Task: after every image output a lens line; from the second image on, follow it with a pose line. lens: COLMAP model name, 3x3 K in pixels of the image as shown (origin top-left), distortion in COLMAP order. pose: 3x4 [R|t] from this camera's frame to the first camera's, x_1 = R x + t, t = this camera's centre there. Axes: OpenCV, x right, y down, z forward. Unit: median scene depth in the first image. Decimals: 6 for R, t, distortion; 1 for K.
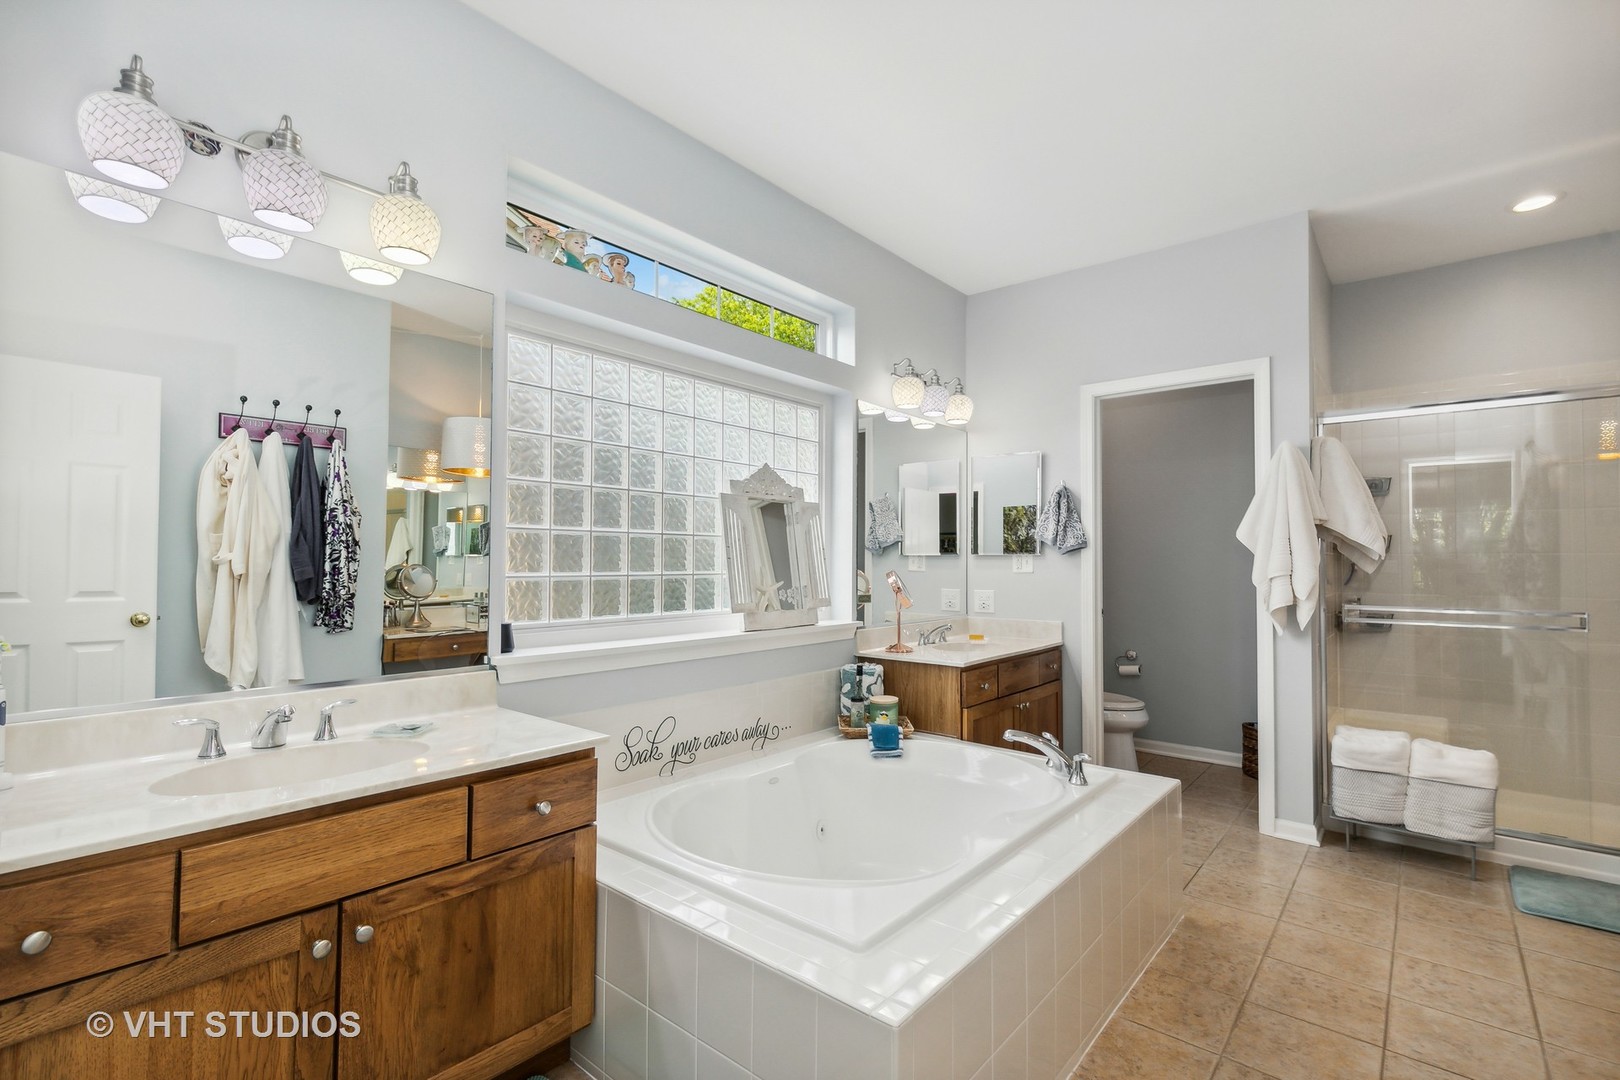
lens RADIAL K [[729.8, 0, 808.5], [0, 729.8, 562.1], [0, 0, 1]] dist [0.003535, -0.000292]
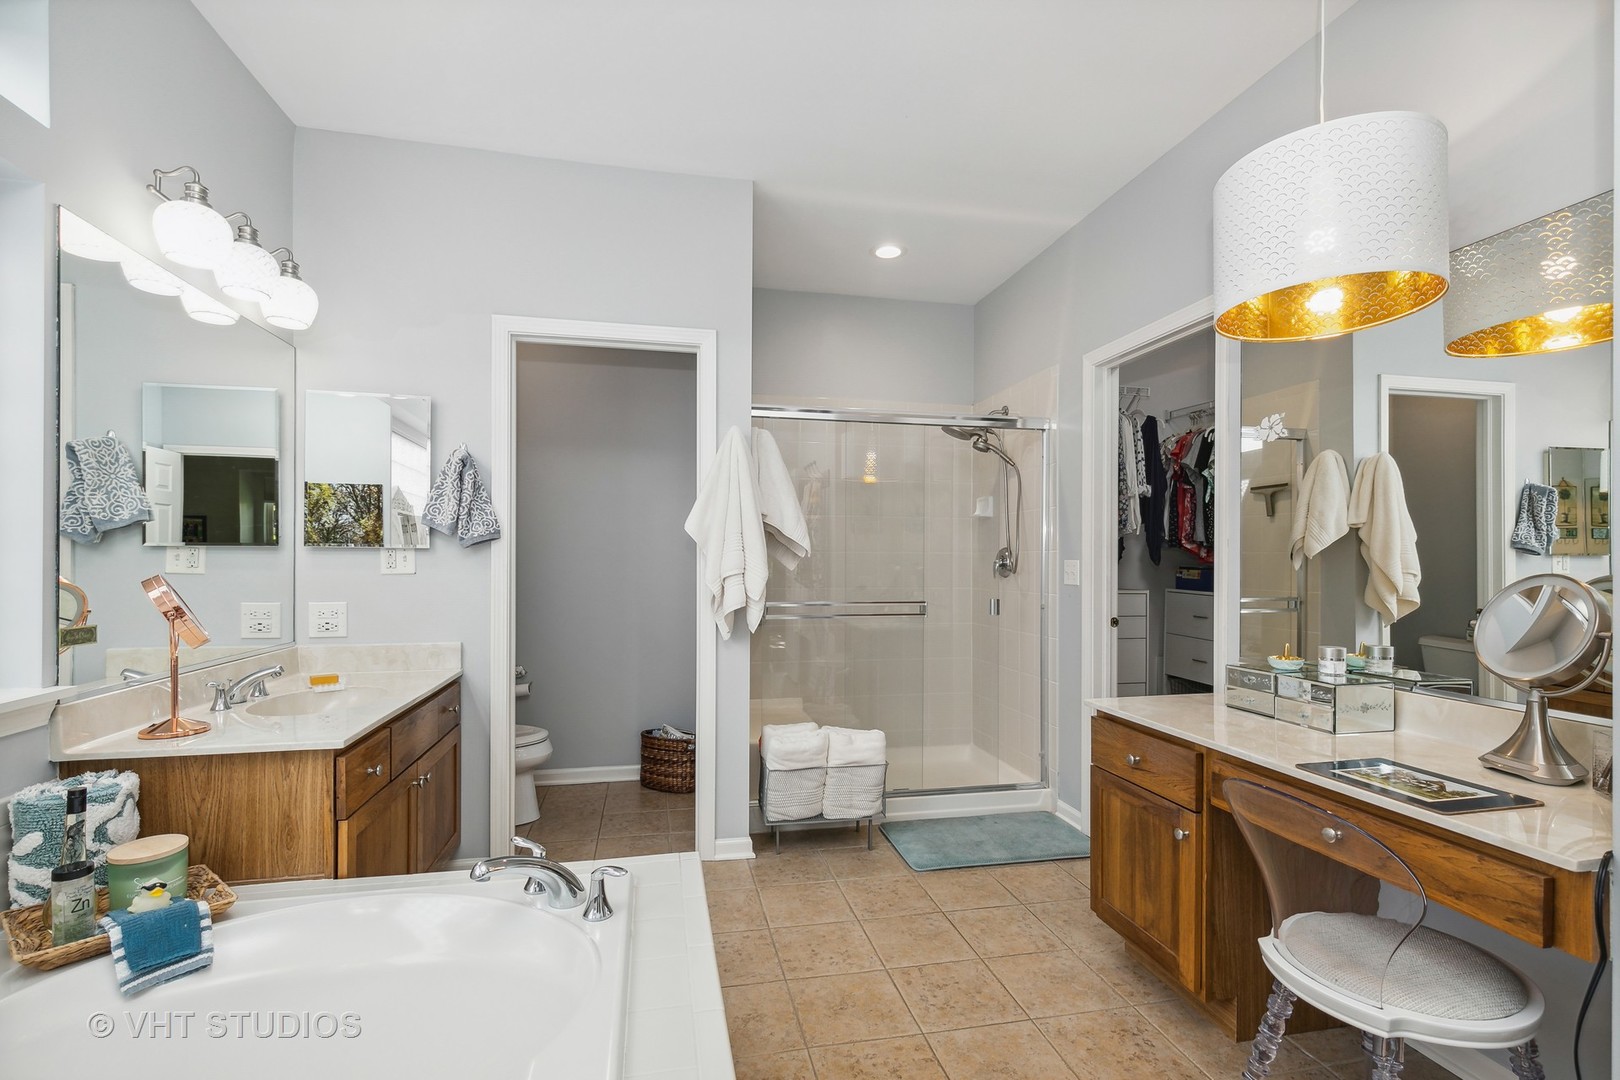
lens RADIAL K [[729.8, 0, 808.5], [0, 729.8, 562.1], [0, 0, 1]] dist [0.003535, -0.000292]
pose [[0.612199, -0.002906, 0.790698, -0.009379], [-0.002220, 0.999983, 0.005395, -0.001383], [-0.790701, -0.005058, 0.612182, 0.362575]]
